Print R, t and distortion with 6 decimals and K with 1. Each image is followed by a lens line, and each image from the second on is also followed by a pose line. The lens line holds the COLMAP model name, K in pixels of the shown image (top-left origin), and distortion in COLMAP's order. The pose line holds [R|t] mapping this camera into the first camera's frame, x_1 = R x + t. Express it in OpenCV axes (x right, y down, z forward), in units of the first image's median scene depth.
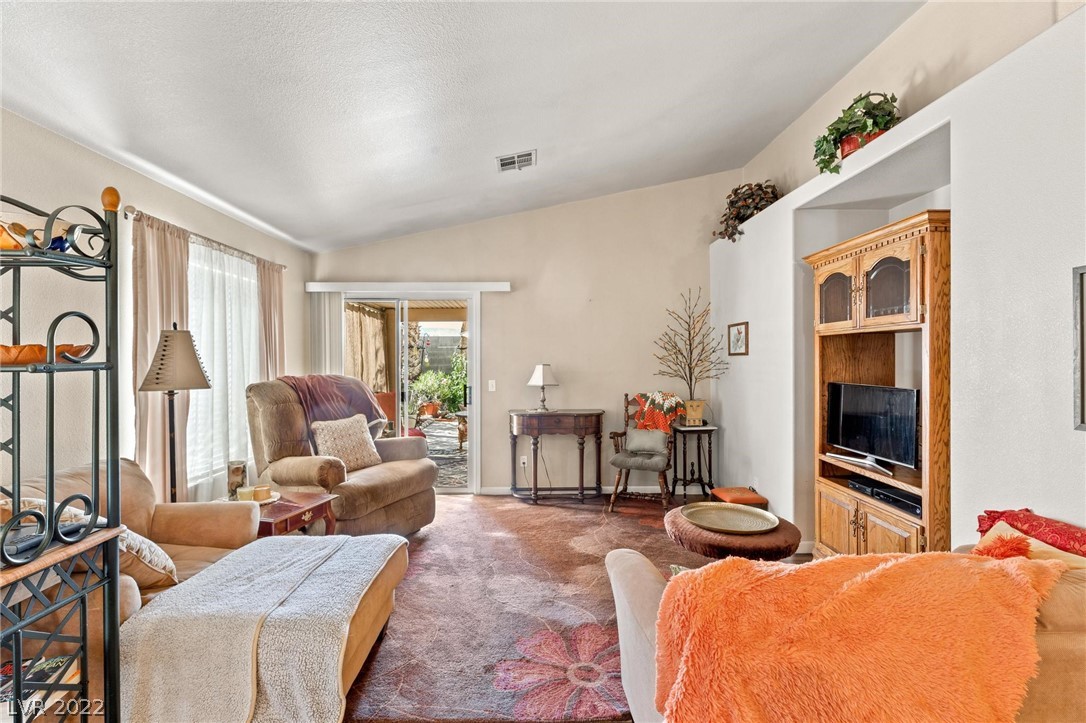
lens RADIAL K [[496.9, 0, 543.3], [0, 496.9, 360.3], [0, 0, 1]] dist [0.002157, 0.000079]
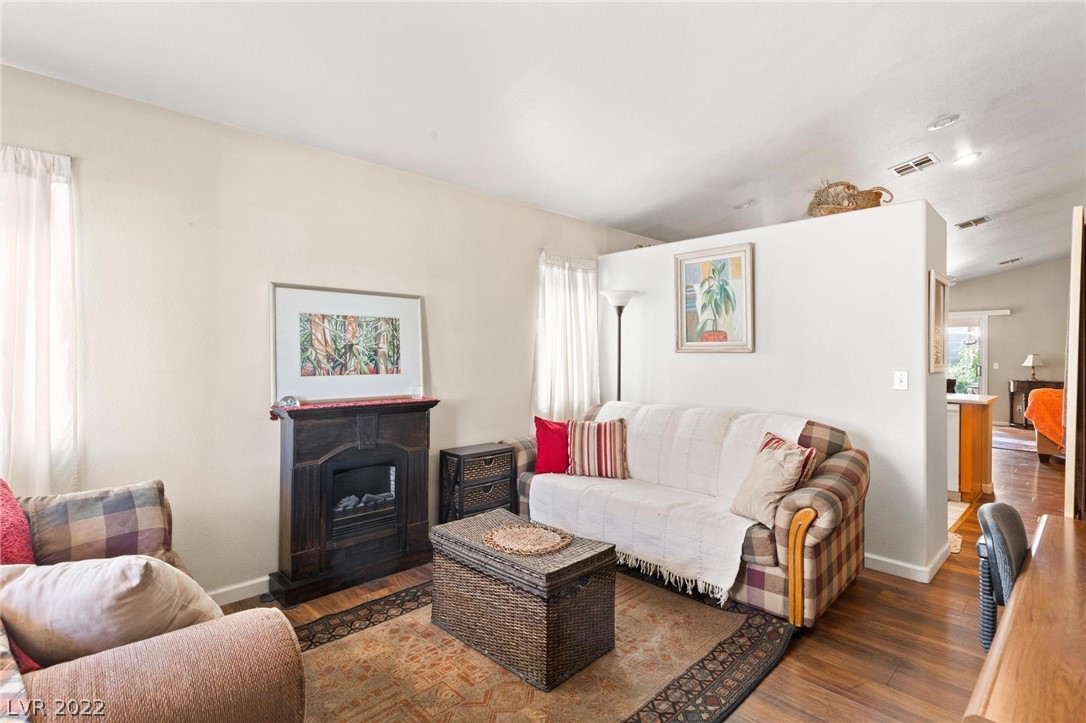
lens RADIAL K [[511.6, 0, 540.4], [0, 511.6, 349.9], [0, 0, 1]] dist [-0.002251, -0.000328]
pose [[0.661196, 0.009029, -0.750159, 0.223974], [-0.014711, 0.999891, -0.000931, 0.021540], [0.750069, 0.011651, 0.661256, -1.707896]]
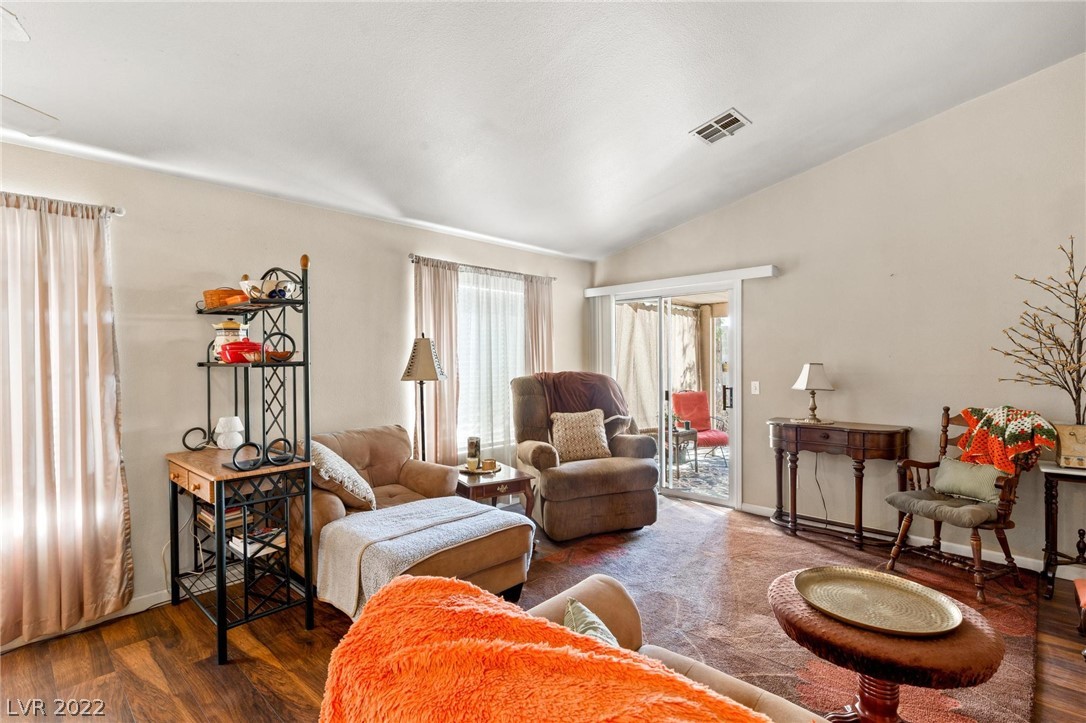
lens RADIAL K [[516.2, 0, 543.3], [0, 516.2, 365.3], [0, 0, 1]] dist [0.003675, 0.000179]
pose [[0.705654, 0.006808, -0.708524, 0.306555], [0.003422, 0.999909, 0.013015, -0.000955], [0.708549, -0.011609, 0.705566, 0.121175]]
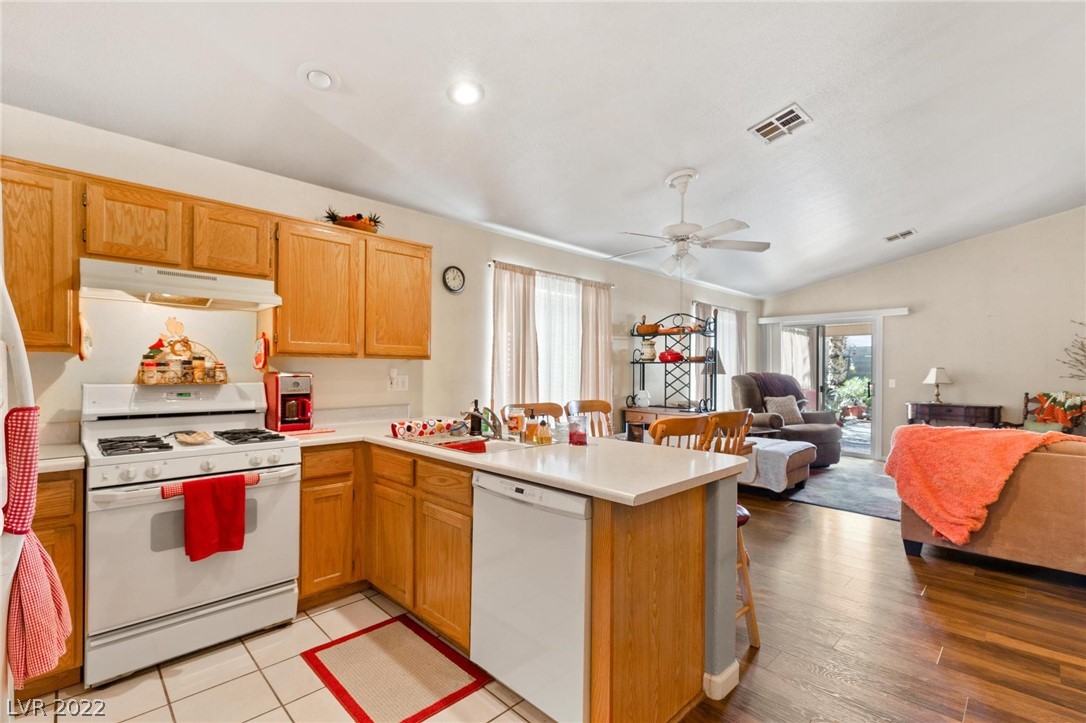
lens RADIAL K [[486.4, 0, 544.2], [0, 486.4, 369.8], [0, 0, 1]] dist [0.001715, -0.000350]
pose [[0.684114, 0.008302, -0.729327, 0.249482], [-0.009675, 0.999951, 0.002307, 0.022630], [0.729311, 0.005478, 0.684161, -0.709198]]
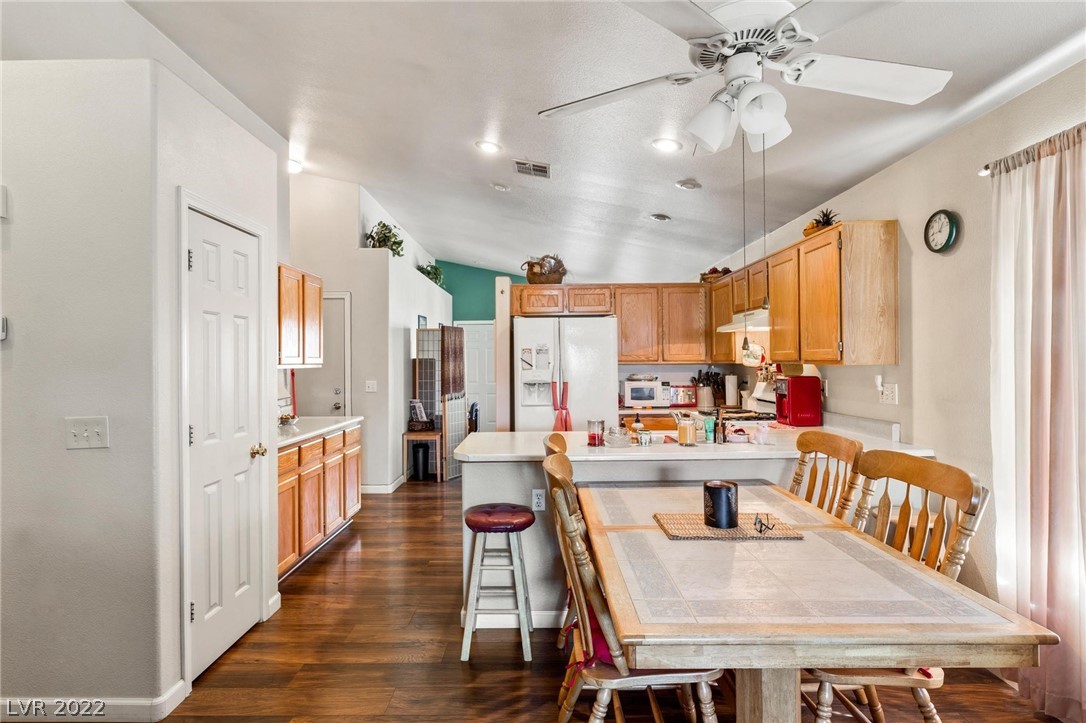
lens RADIAL K [[575.4, 0, 533.8], [0, 575.4, 356.6], [0, 0, 1]] dist [-0.001965, -0.001016]
pose [[-0.999028, 0.013676, 0.041912, -0.066330], [0.013391, 0.999885, -0.007074, 0.000682], [-0.042004, -0.006506, -0.999096, 0.386683]]
